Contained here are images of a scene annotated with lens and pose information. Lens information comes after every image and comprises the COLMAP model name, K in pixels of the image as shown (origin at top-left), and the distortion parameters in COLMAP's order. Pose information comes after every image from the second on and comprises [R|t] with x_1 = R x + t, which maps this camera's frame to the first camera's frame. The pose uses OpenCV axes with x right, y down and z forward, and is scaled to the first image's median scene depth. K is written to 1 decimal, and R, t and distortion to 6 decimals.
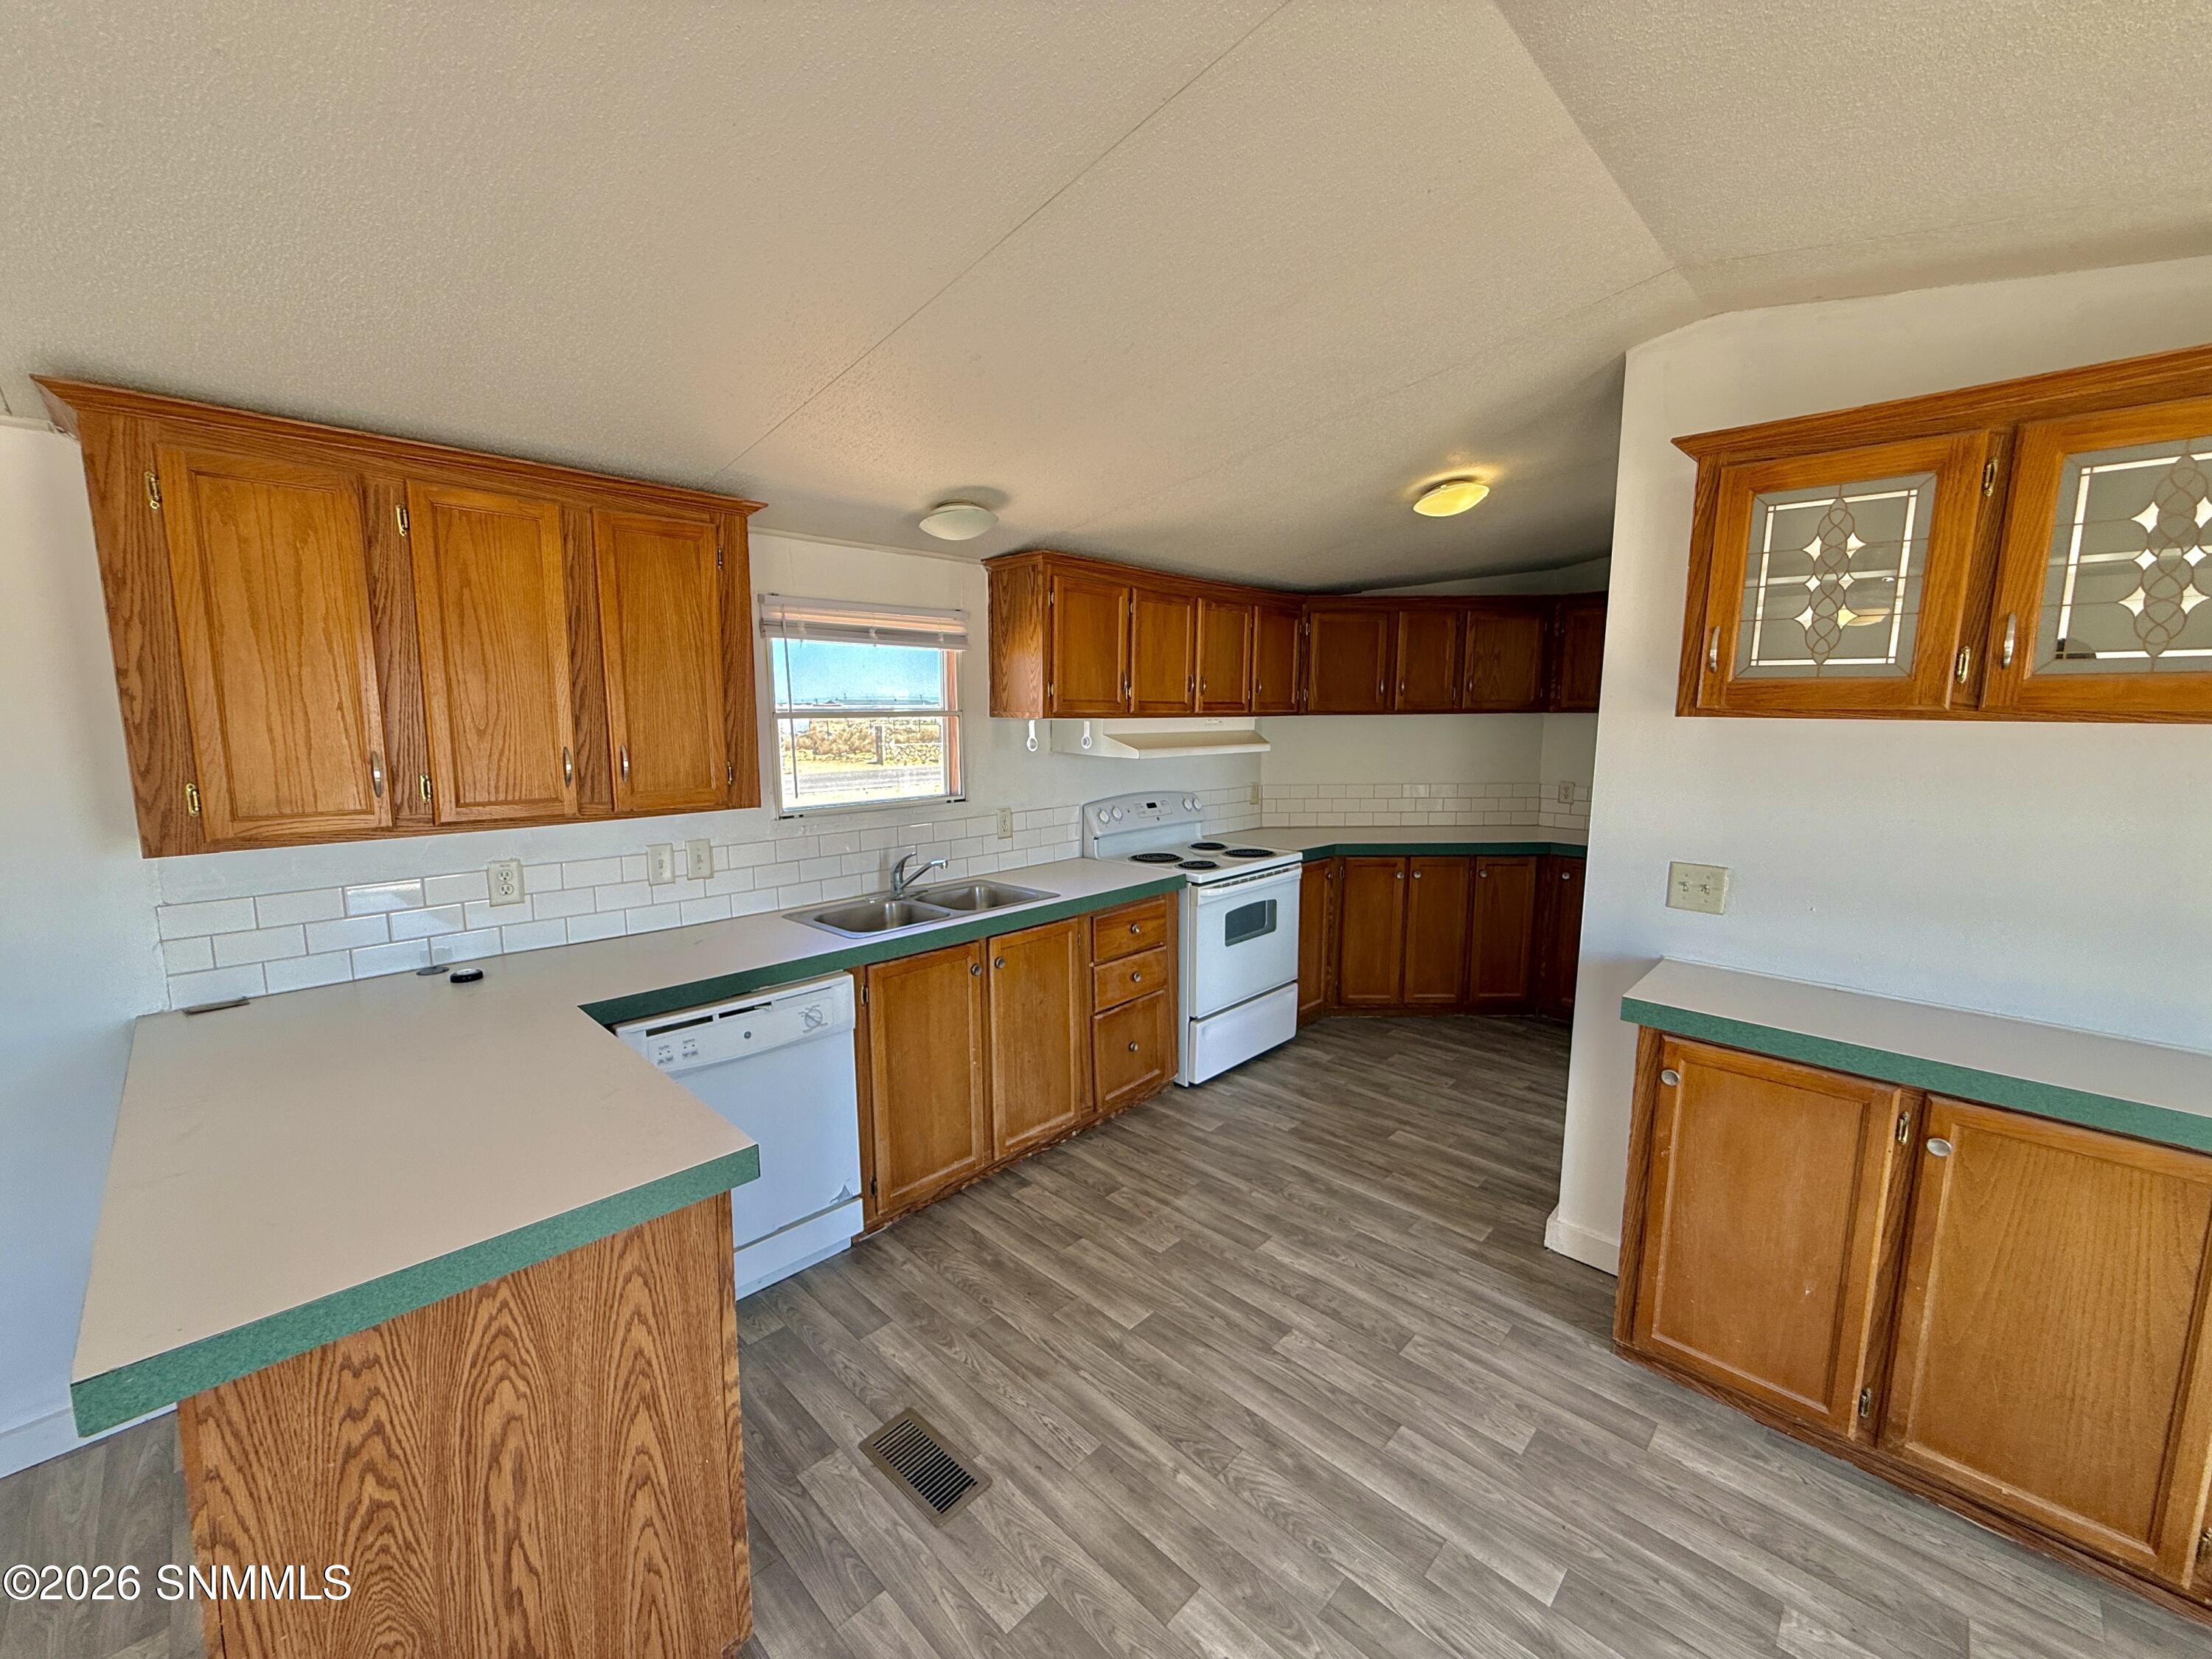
lens RADIAL K [[881.6, 0, 1094.9], [0, 881.6, 827.9], [0, 0, 1]] dist [-0.010151, 0.001720]
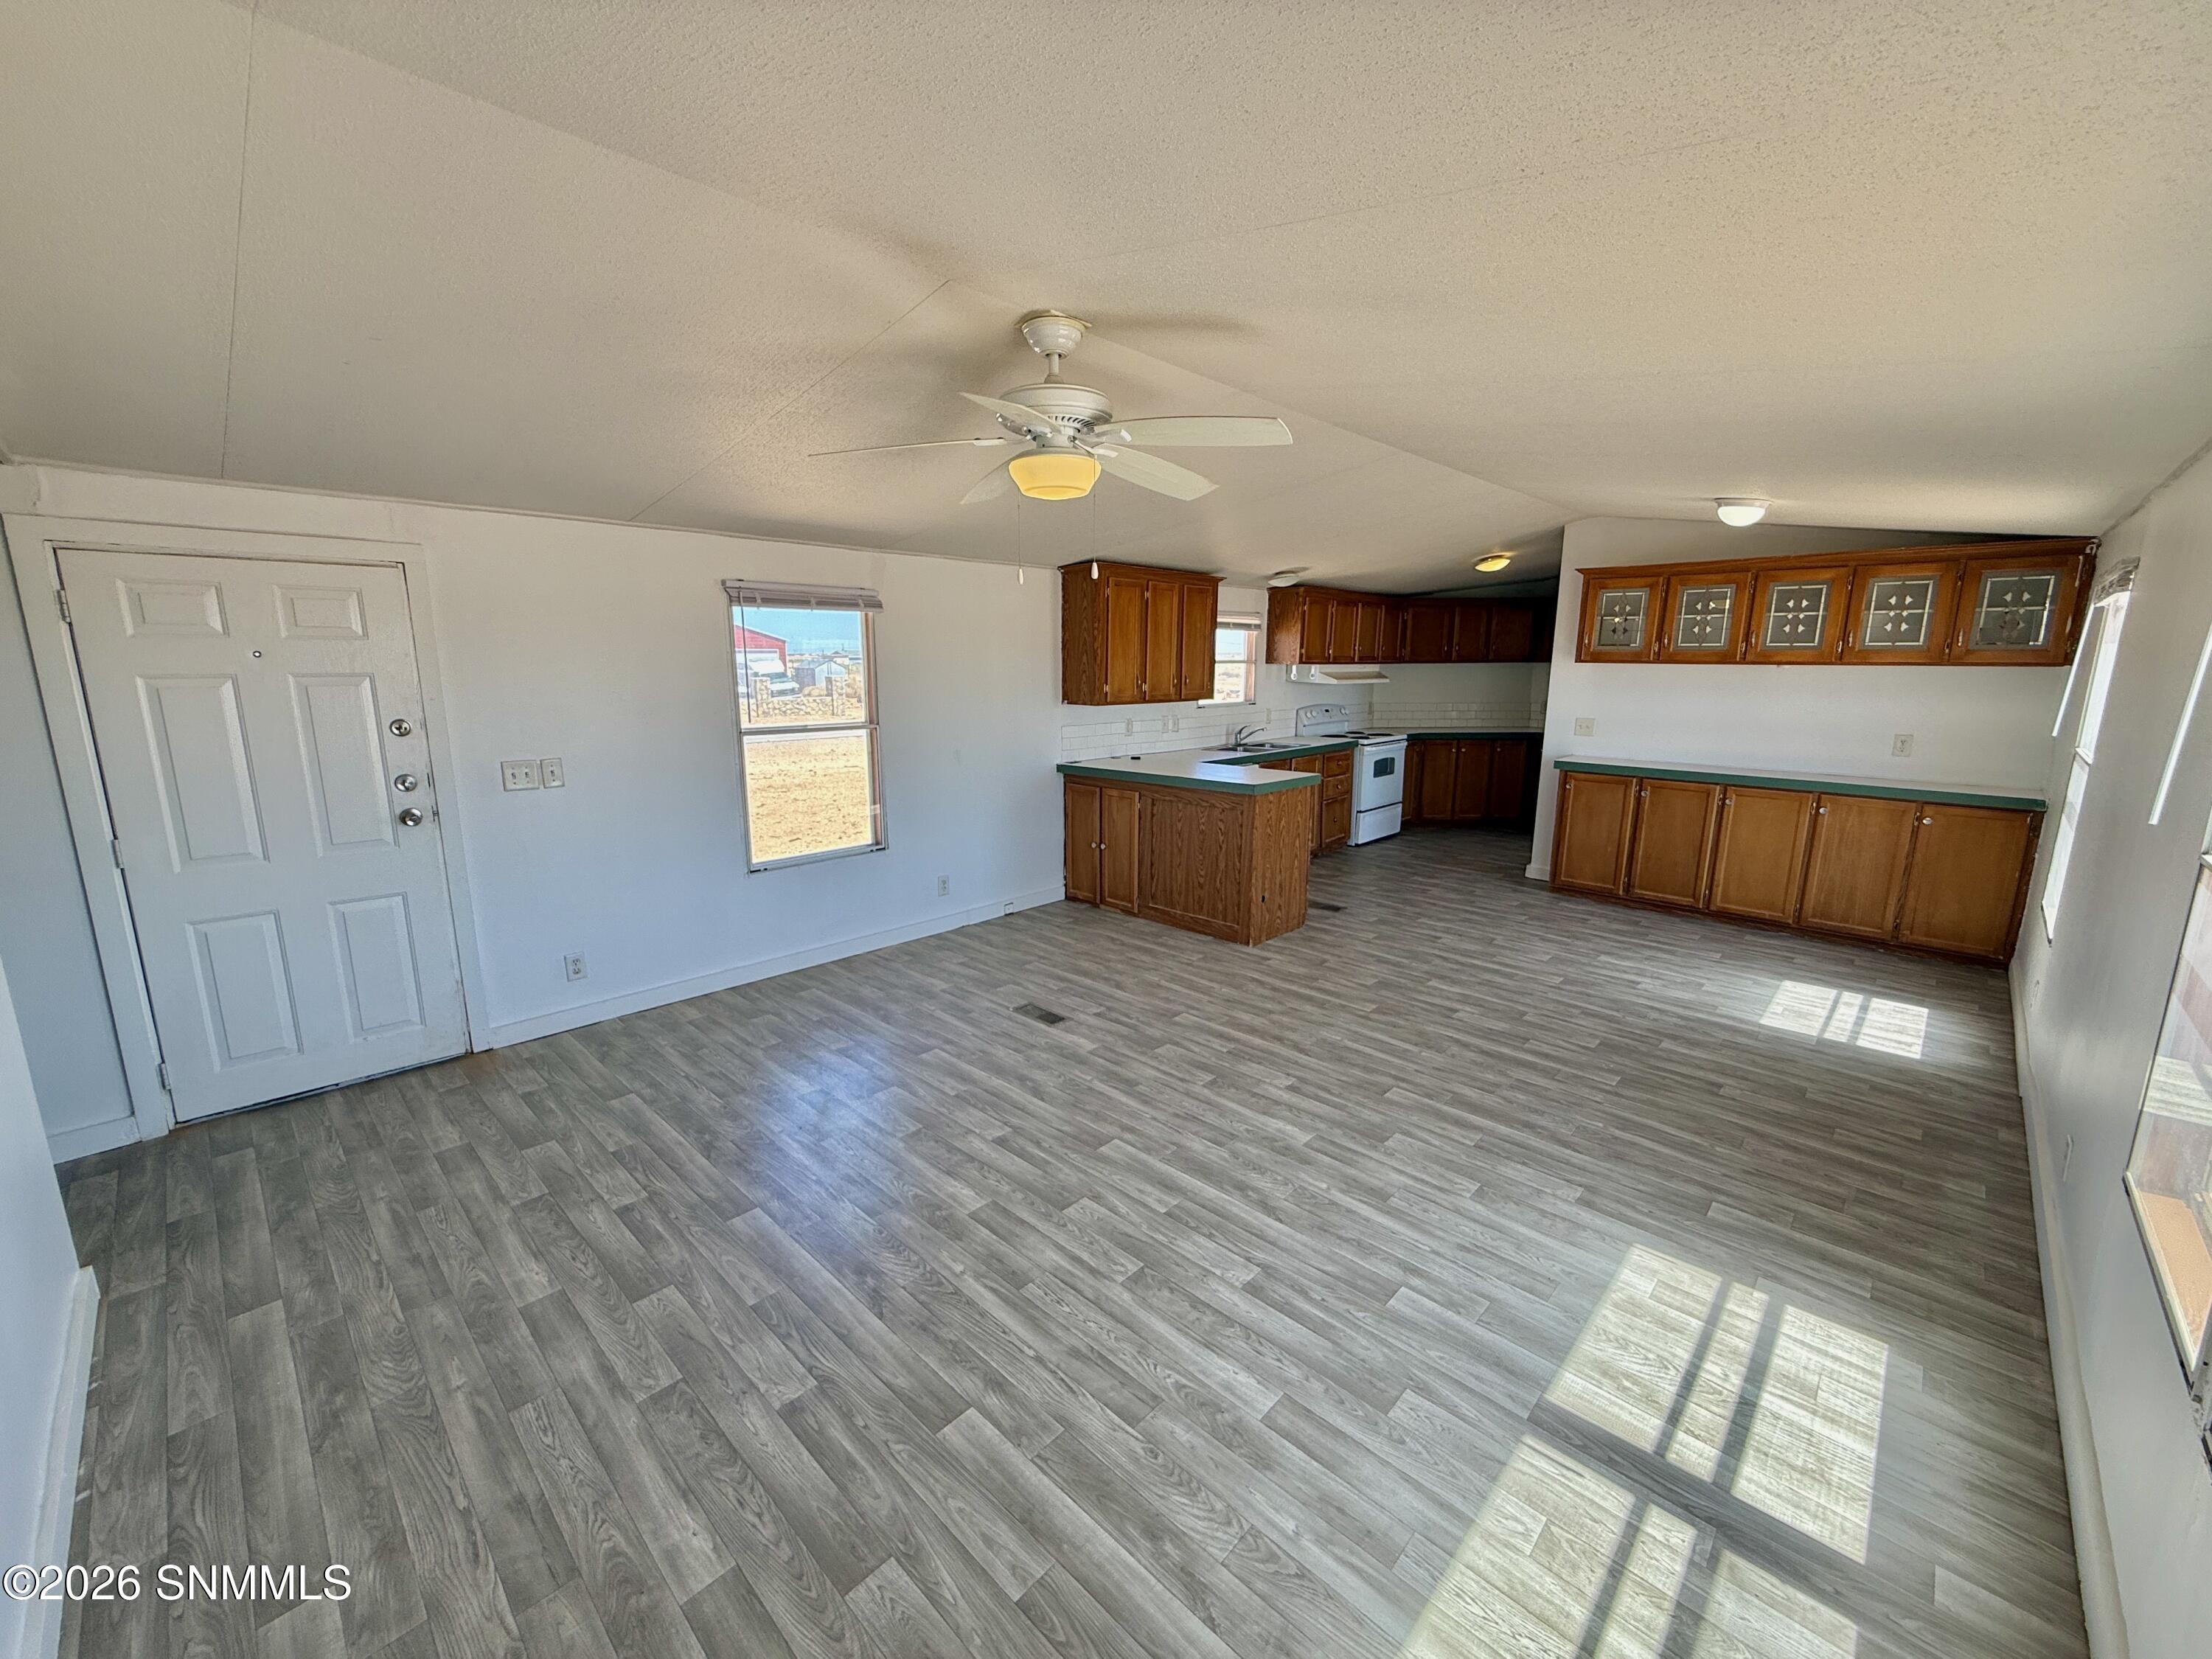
lens RADIAL K [[881.6, 0, 1093.5], [0, 881.6, 832.3], [0, 0, 1]] dist [-0.010151, 0.001720]
pose [[0.999986, 0.000501, 0.005297, -0.559717], [-0.000807, 0.998313, 0.058050, 0.157228], [-0.005259, -0.058054, 0.998300, -1.140629]]
